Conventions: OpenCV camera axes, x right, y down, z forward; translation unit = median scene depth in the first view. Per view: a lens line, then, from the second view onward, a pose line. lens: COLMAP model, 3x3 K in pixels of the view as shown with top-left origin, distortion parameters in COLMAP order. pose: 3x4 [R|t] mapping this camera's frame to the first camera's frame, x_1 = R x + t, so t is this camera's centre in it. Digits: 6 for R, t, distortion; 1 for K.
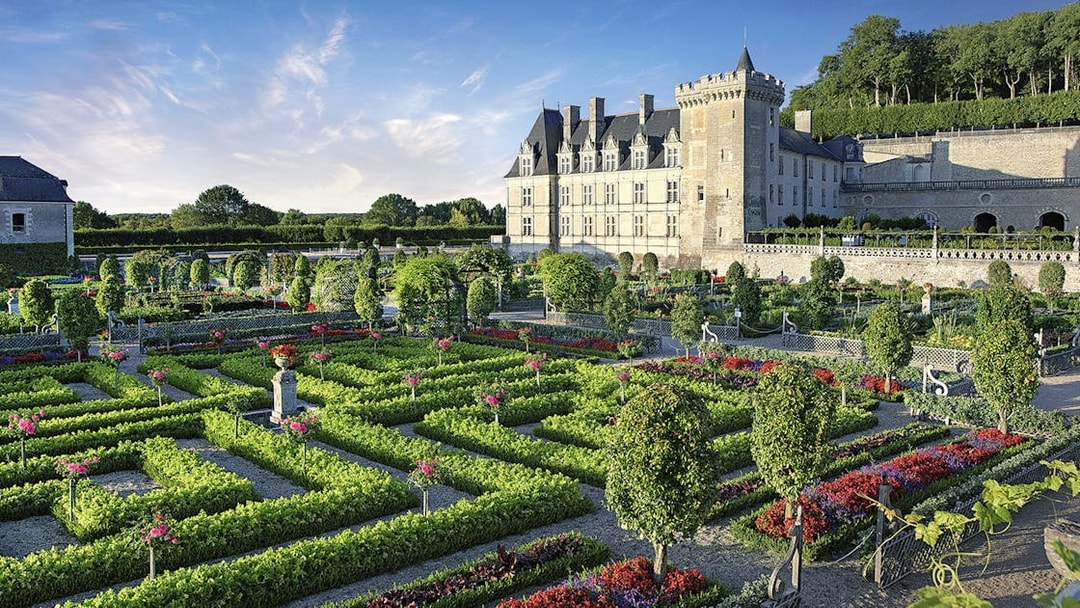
lens RADIAL K [[908.1, 0, 540.0], [0, 908.1, 304.0], [0, 0, 1]] dist [-0.148754, 0.191510]
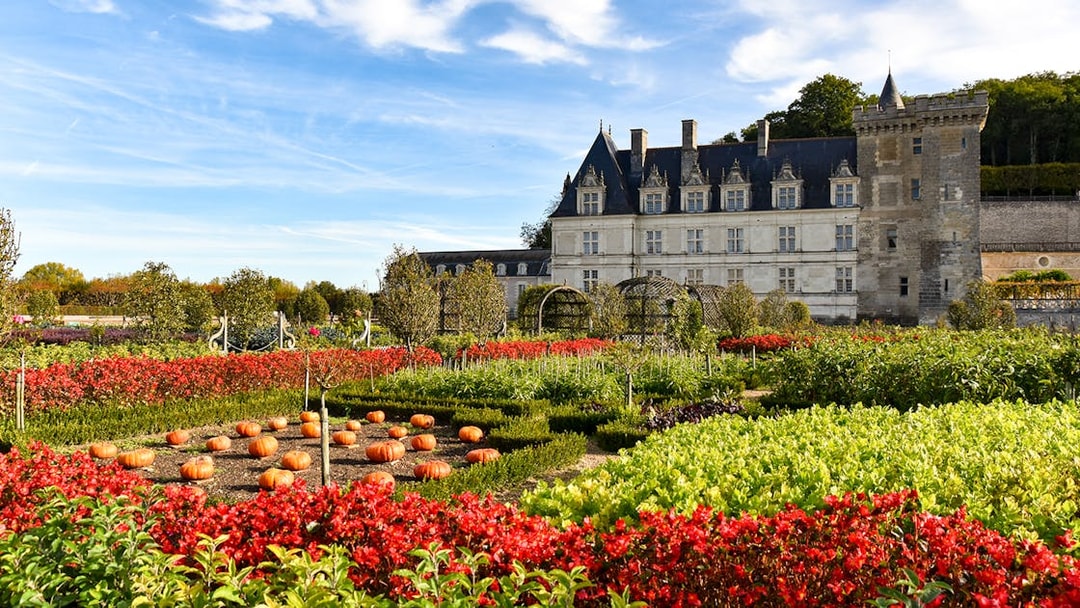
lens RADIAL K [[908.1, 0, 540.0], [0, 908.1, 304.0], [0, 0, 1]] dist [-0.148754, 0.191510]
pose [[0.913294, 0.014483, 0.407044, -0.415259], [0.024240, 0.995664, -0.089814, 0.000062], [-0.406580, 0.091894, 0.908982, 0.379776]]
